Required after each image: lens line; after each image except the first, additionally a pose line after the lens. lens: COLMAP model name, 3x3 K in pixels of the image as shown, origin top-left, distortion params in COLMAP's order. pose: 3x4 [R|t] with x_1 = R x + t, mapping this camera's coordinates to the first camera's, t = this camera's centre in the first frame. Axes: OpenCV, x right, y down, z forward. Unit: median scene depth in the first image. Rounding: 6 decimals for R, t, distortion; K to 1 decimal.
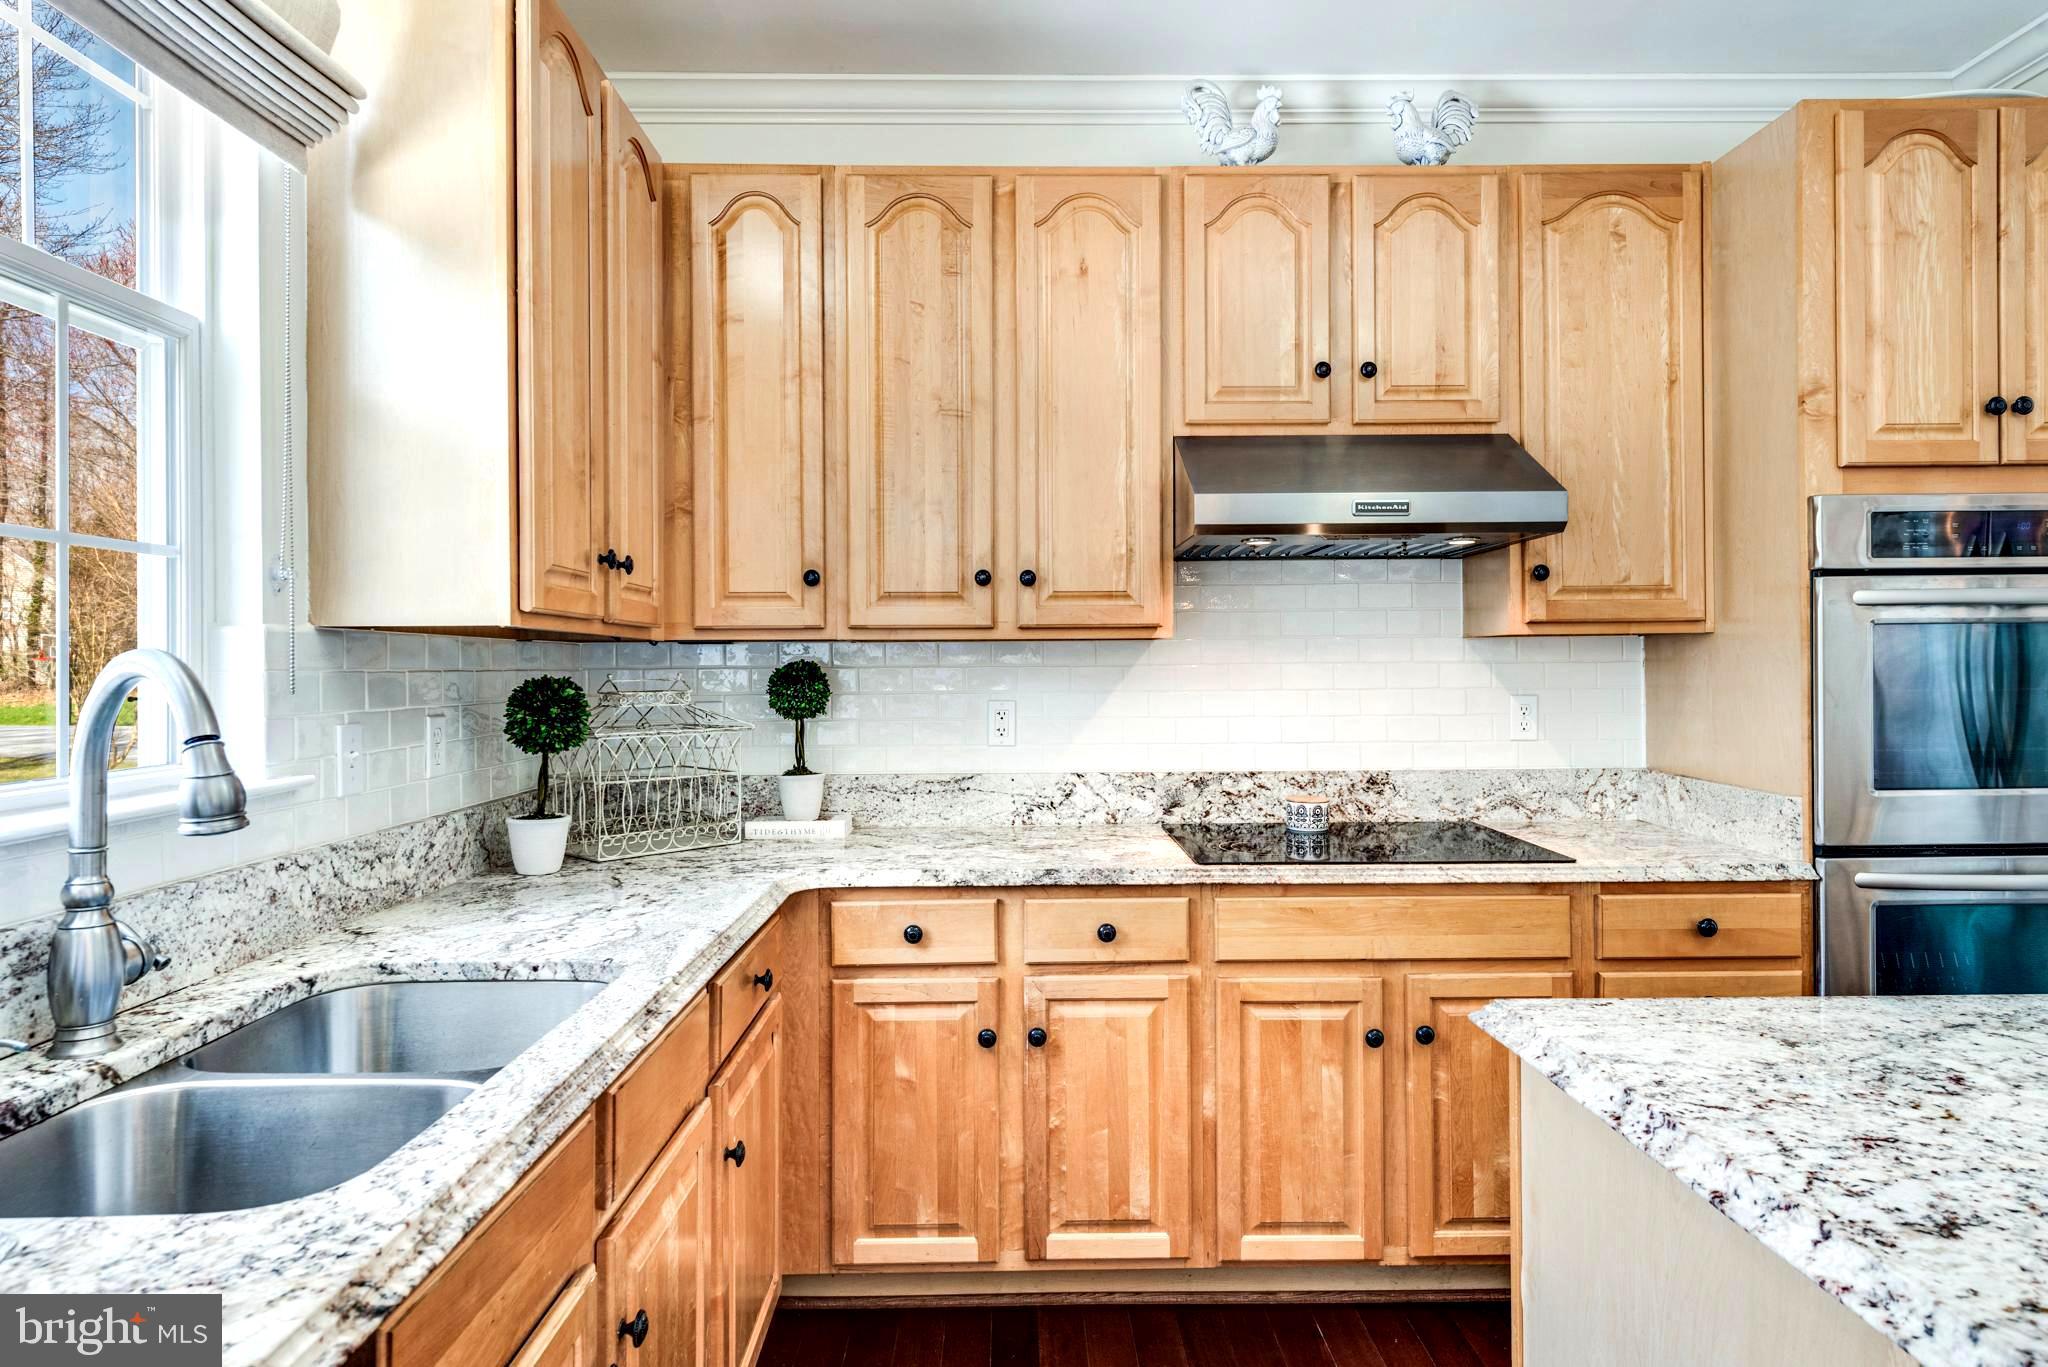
lens RADIAL K [[1186.4, 0, 1017.4], [0, 1186.4, 662.0], [0, 0, 1]] dist [0.019597, -0.008239]
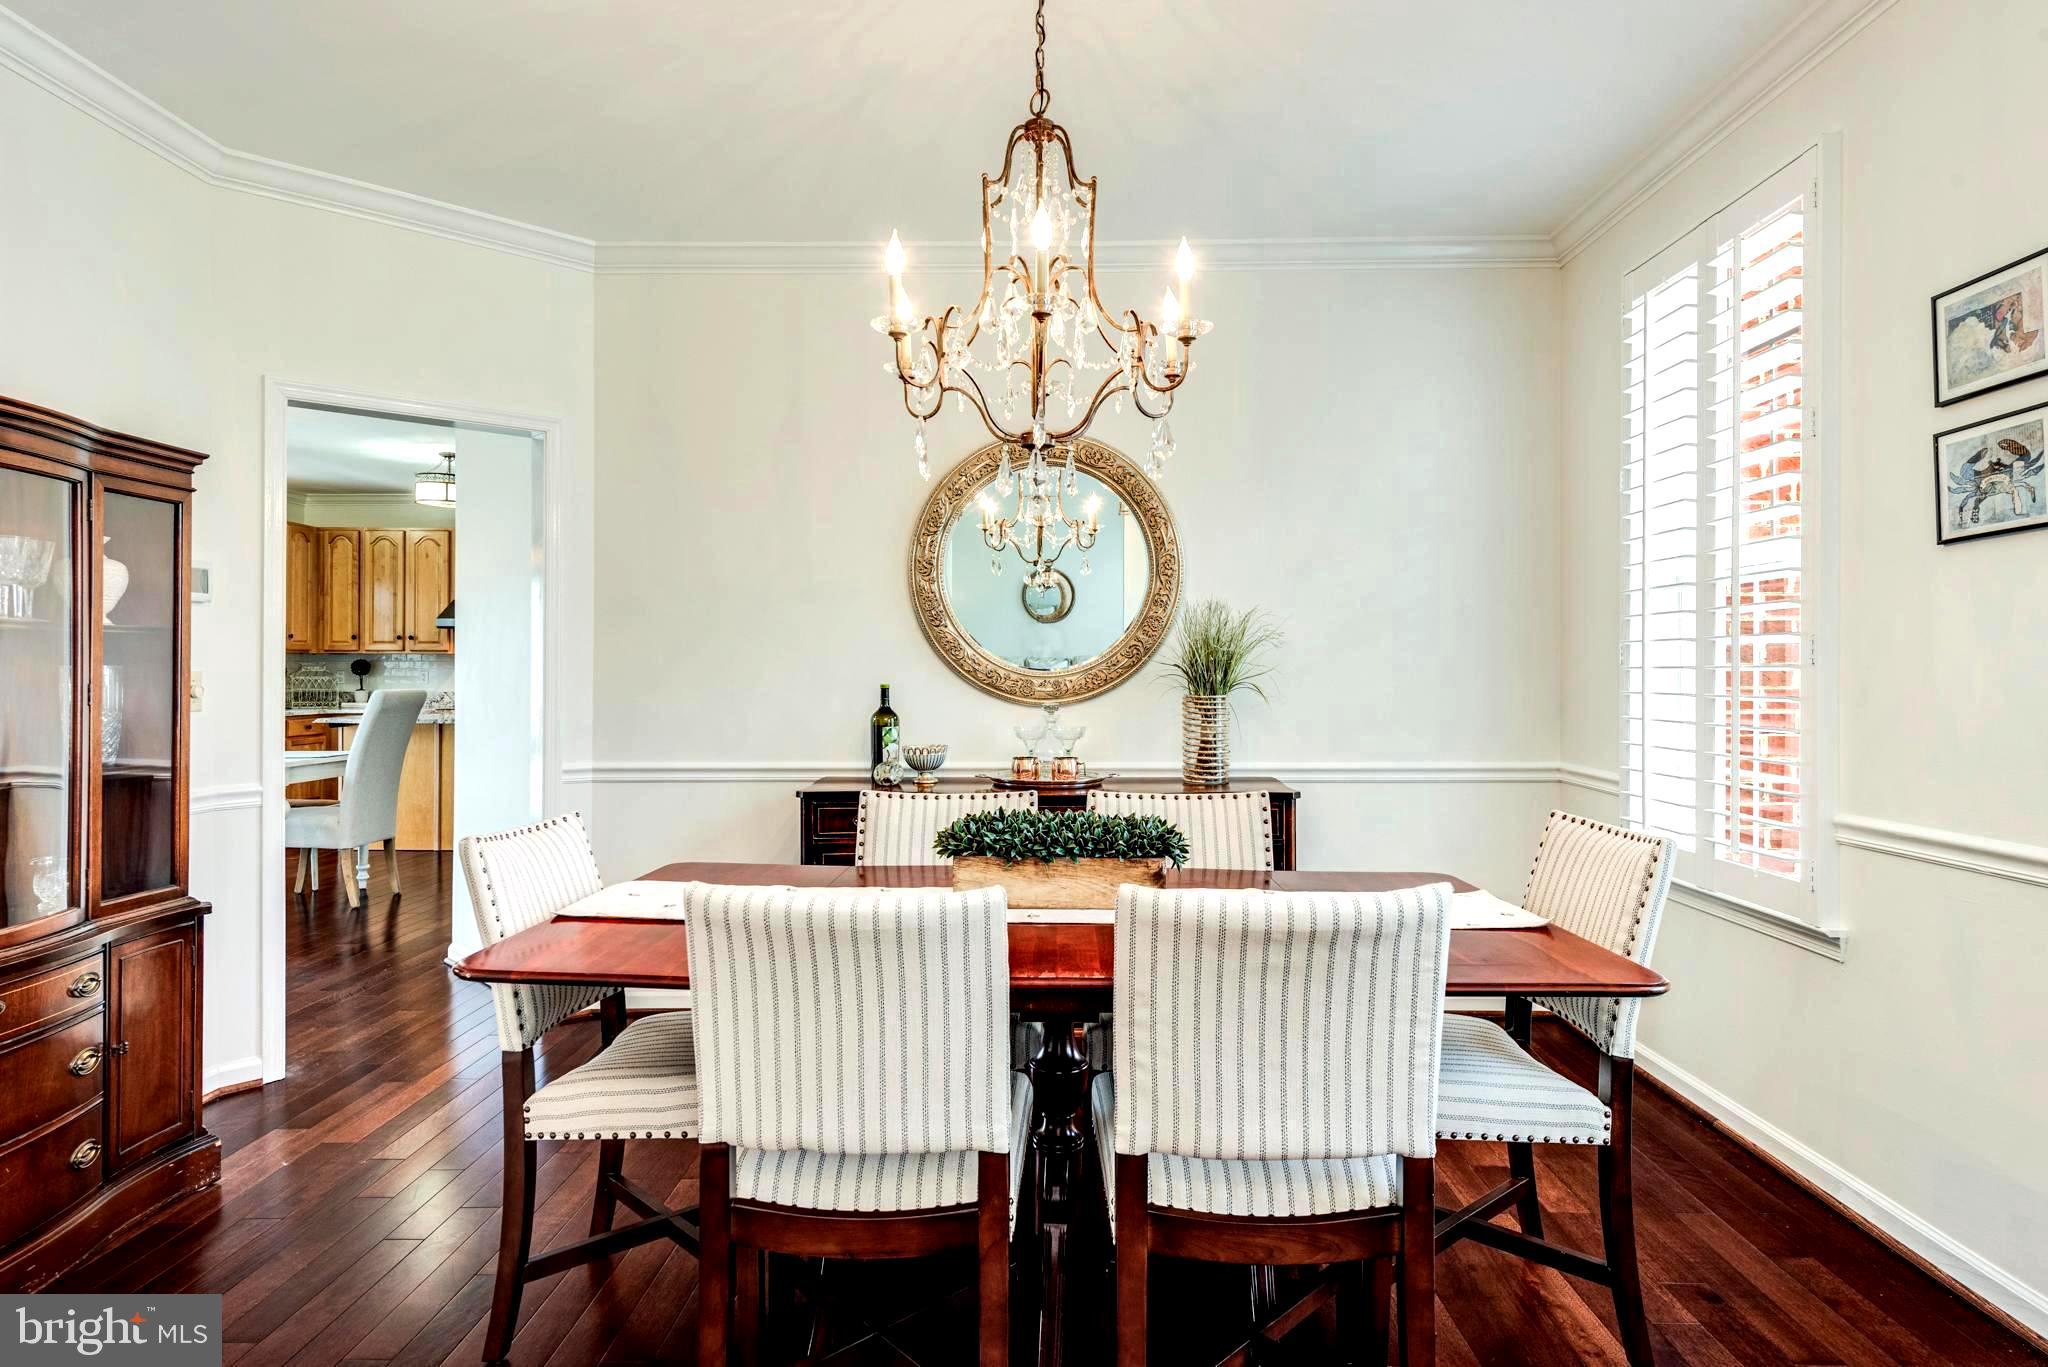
lens RADIAL K [[1186.4, 0, 1029.4], [0, 1186.4, 668.1], [0, 0, 1]] dist [0.019597, -0.008239]
pose [[0.999566, 0.009464, -0.027890, 2.277595], [-0.009381, 0.999951, 0.003090, -0.004328], [0.027918, -0.002827, 0.999606, -2.995843]]
